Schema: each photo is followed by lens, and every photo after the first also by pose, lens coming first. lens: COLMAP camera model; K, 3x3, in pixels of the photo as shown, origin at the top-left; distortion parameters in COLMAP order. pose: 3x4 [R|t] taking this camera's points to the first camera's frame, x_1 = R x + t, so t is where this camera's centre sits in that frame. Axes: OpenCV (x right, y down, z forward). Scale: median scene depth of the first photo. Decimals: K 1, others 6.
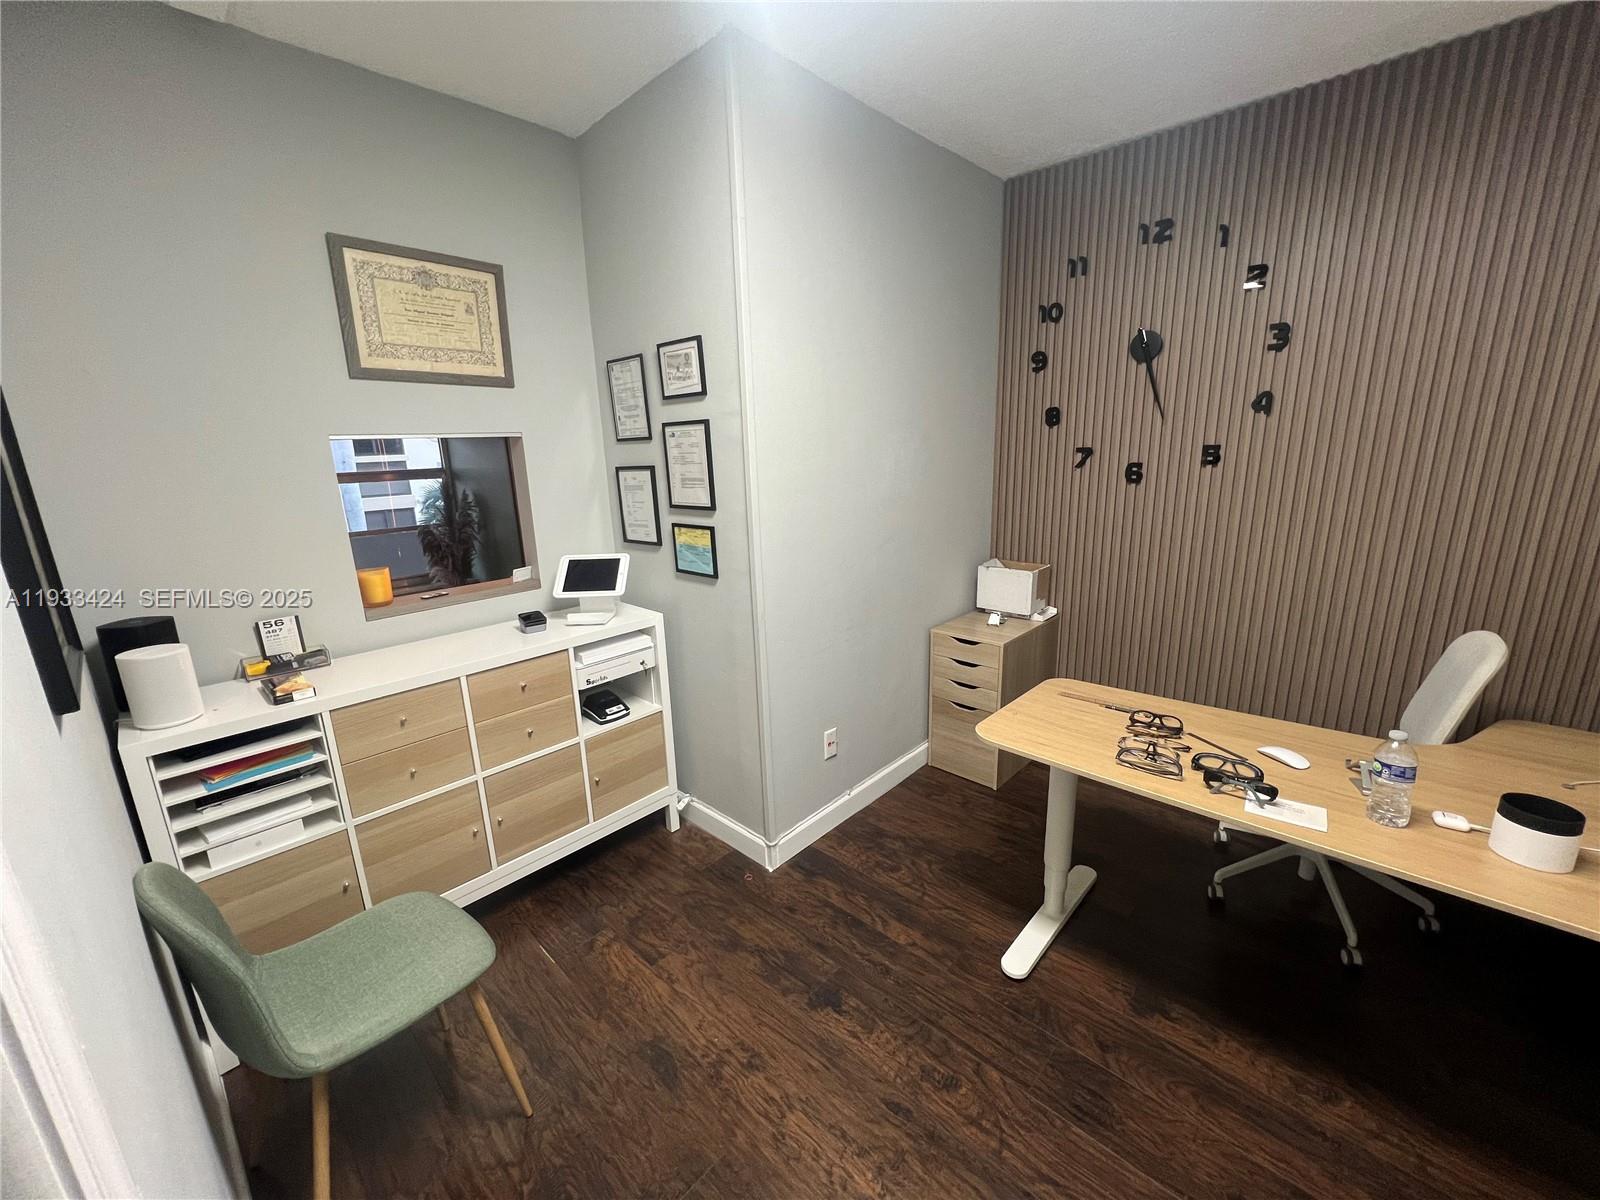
lens RADIAL K [[639.9, 0, 799.2], [0, 639.9, 599.4], [0, 0, 1]] dist [-0.003298, 0.000301]
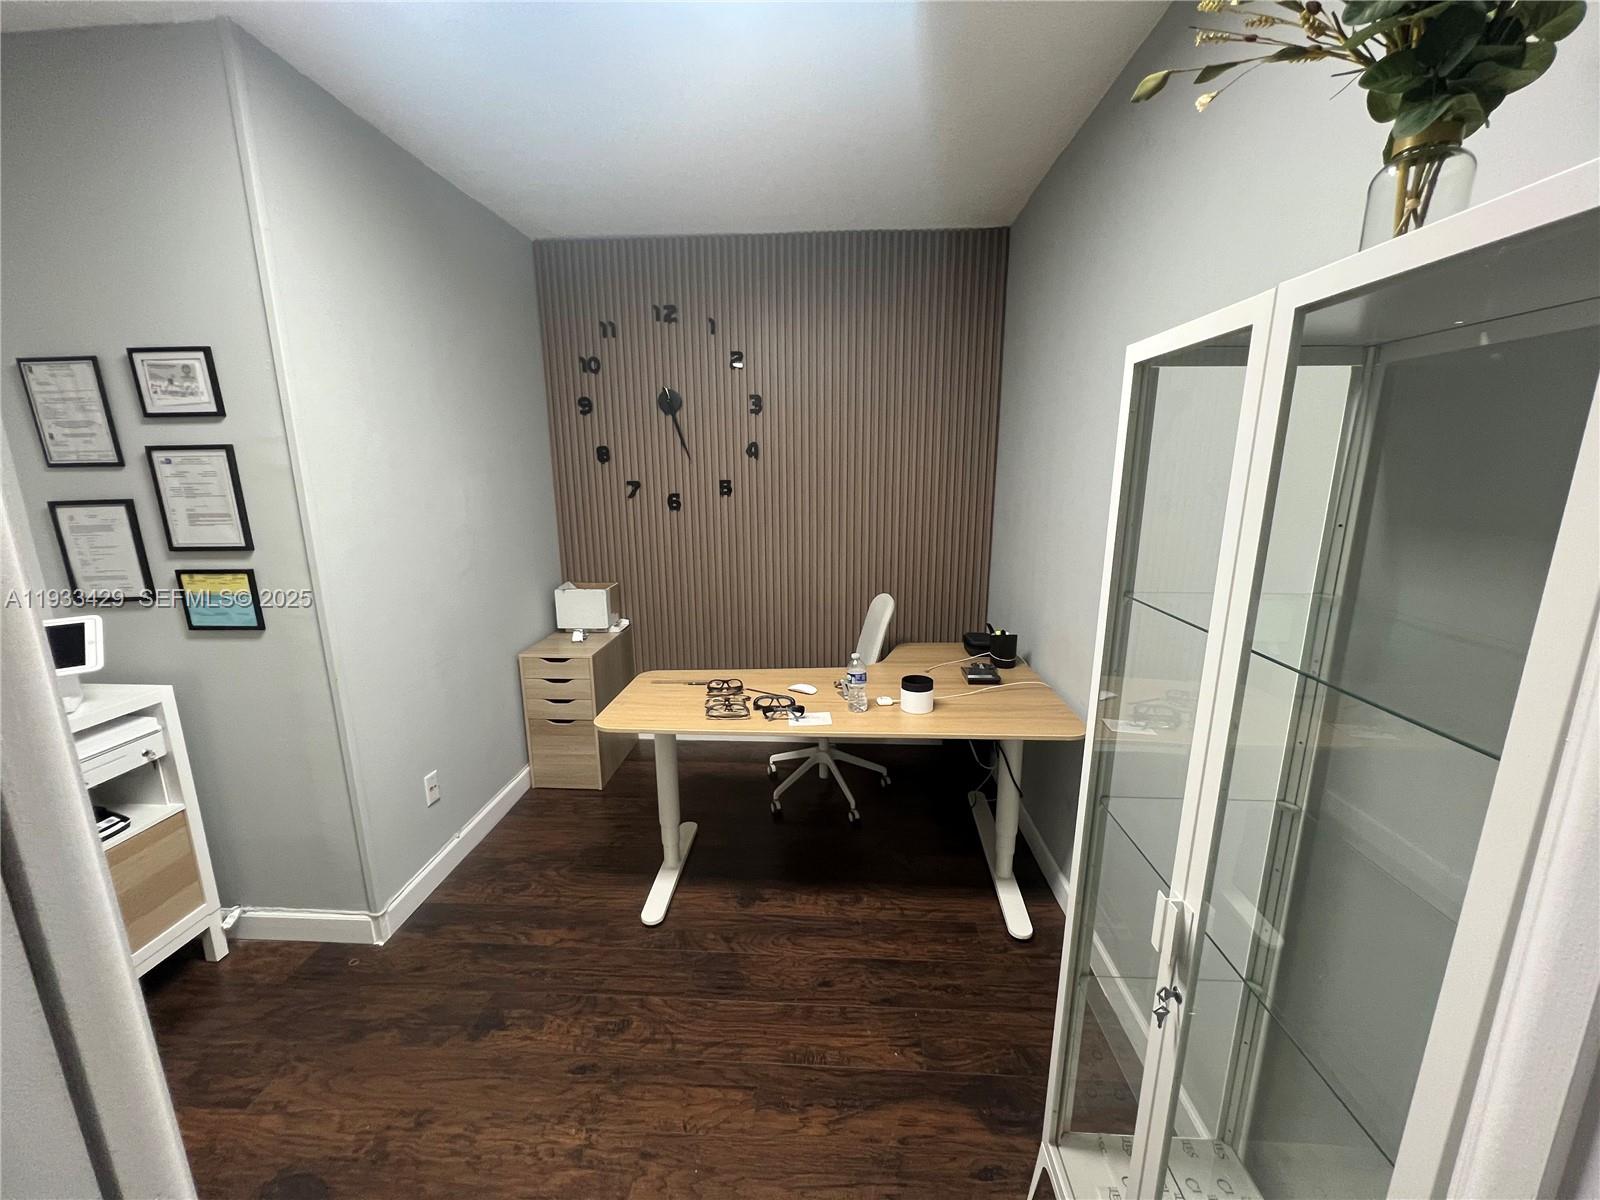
lens RADIAL K [[639.9, 0, 804.4], [0, 639.9, 608.7], [0, 0, 1]] dist [-0.003298, 0.000301]
pose [[0.759424, -0.118030, 0.639800, -0.128306], [0.140327, 0.989975, 0.016066, 0.028750], [-0.635282, 0.077580, 0.768373, -0.122465]]
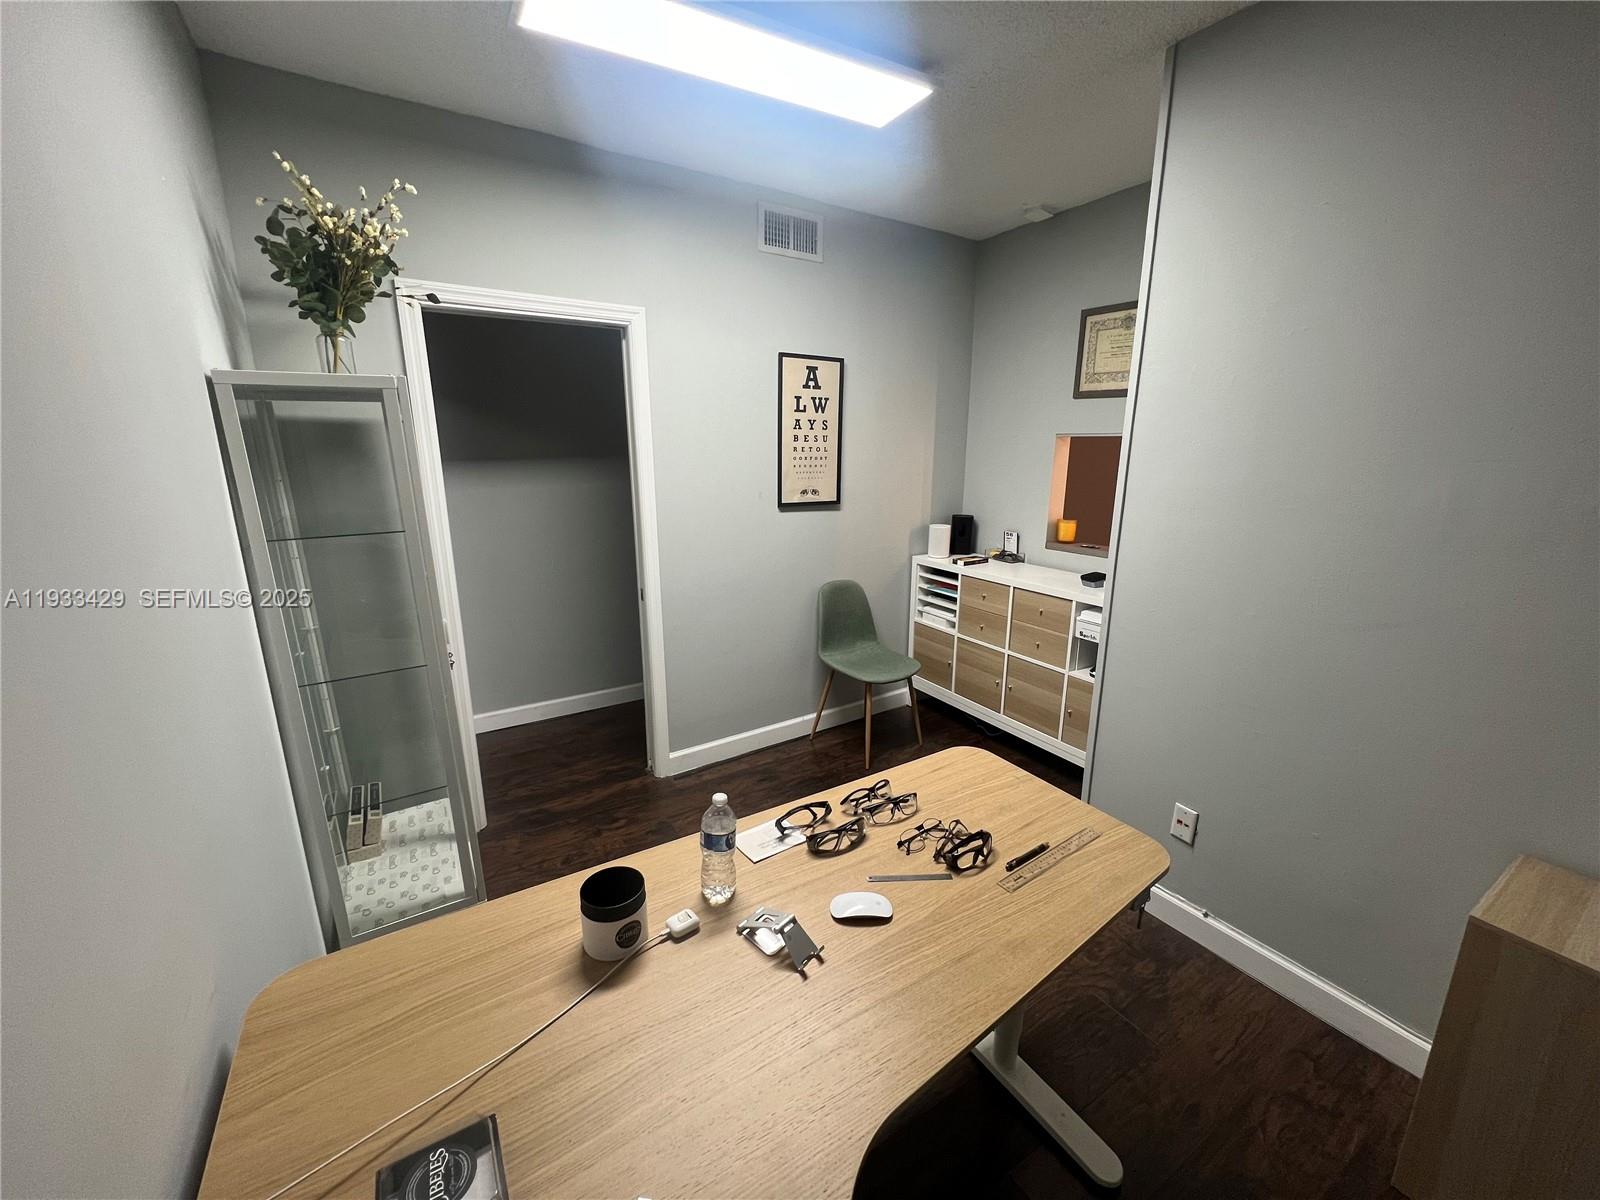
lens RADIAL K [[639.9, 0, 797.0], [0, 639.9, 600.5], [0, 0, 1]] dist [-0.003298, 0.000301]
pose [[-0.253632, 0.263218, -0.930799, 1.023767], [-0.224892, 0.919850, 0.321402, -0.222071], [0.940795, 0.290847, -0.174107, 0.718134]]
